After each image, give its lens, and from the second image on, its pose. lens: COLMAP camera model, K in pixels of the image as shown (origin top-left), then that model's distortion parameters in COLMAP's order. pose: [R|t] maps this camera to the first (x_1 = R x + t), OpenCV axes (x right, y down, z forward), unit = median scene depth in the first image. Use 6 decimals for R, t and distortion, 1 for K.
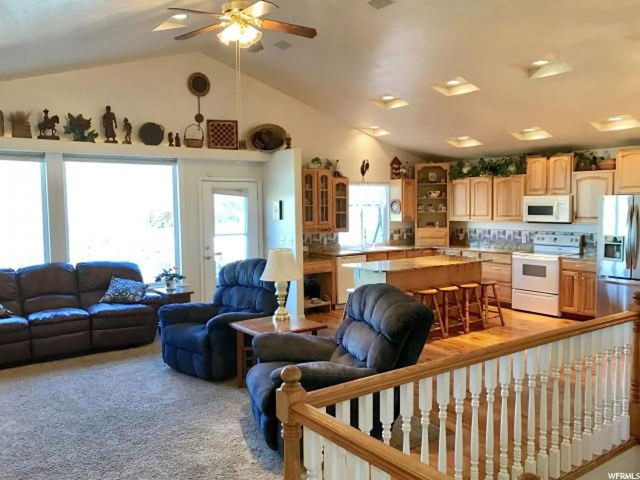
lens RADIAL K [[535.0, 0, 320.0], [0, 535.0, 240.0], [0, 0, 1]] dist [0.047122, -0.093170]
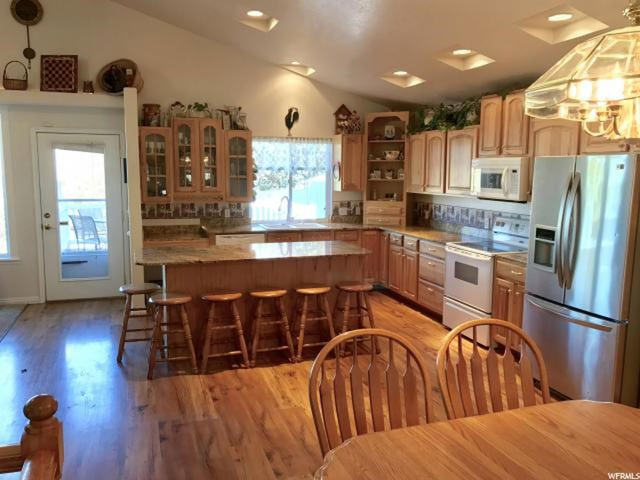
lens RADIAL K [[526.9, 0, 320.0], [0, 526.9, 240.0], [0, 0, 1]] dist [0.009121, -0.007234]
pose [[0.955993, 0.059064, -0.287383, 0.375578], [-0.040049, 0.996629, 0.071606, -0.019769], [0.290643, -0.056946, 0.955135, 0.309347]]
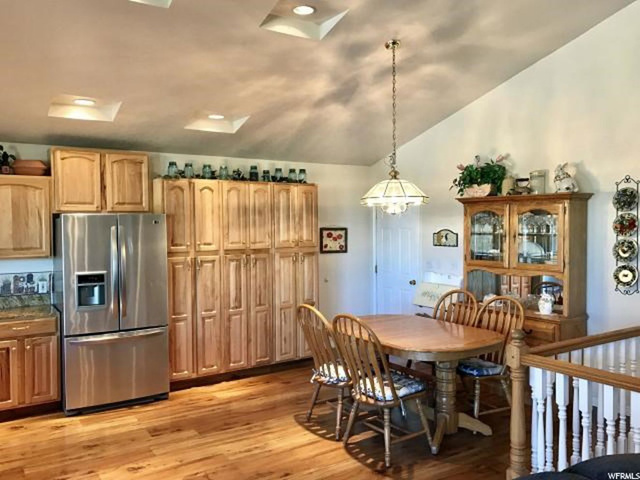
lens RADIAL K [[535.0, 0, 320.0], [0, 535.0, 240.0], [0, 0, 1]] dist [0.047122, -0.093170]
pose [[0.042682, -0.017720, 0.998932, -0.096656], [0.076104, 0.996995, 0.014434, -0.029755], [-0.996186, 0.075407, 0.043902, 0.534530]]
